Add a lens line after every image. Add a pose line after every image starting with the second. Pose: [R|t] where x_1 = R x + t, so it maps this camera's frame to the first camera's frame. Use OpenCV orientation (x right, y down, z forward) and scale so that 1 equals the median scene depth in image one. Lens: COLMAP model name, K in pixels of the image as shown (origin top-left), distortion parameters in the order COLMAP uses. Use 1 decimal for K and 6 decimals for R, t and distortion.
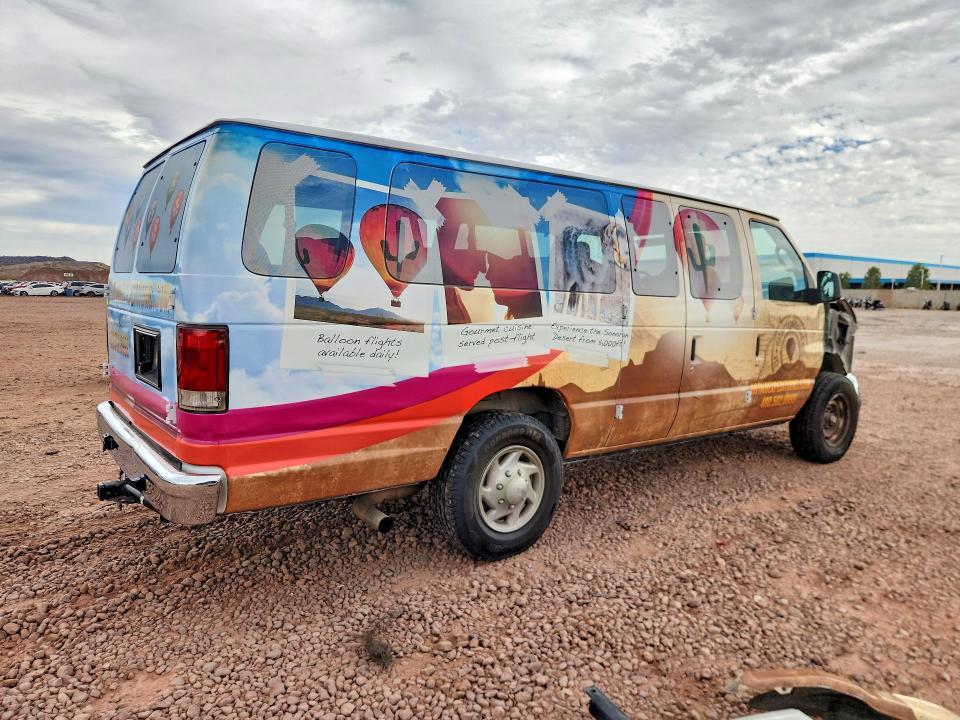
lens RADIAL K [[714.4, 0, 480.8], [0, 714.4, 360.9], [0, 0, 1]] dist [0.008882, -0.004396]
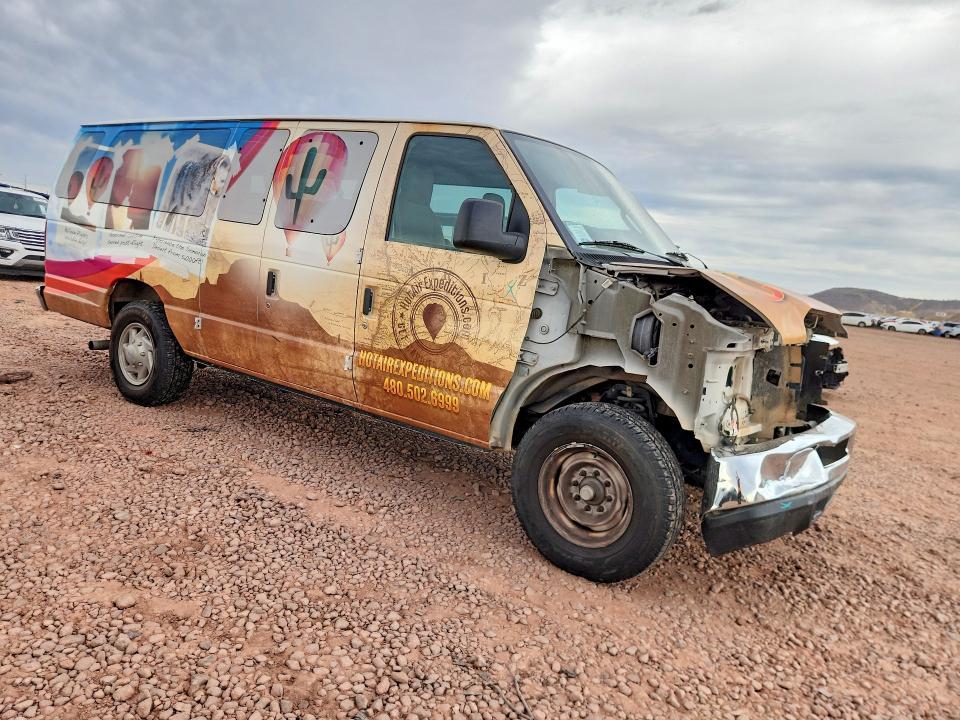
lens RADIAL K [[714.4, 0, 480.6], [0, 714.4, 359.9], [0, 0, 1]] dist [0.008882, -0.004396]
pose [[0.265065, 0.135286, -0.954693, 1.363489], [-0.209737, 0.974491, 0.079859, -0.054201], [0.941143, 0.179067, 0.286678, 1.087189]]
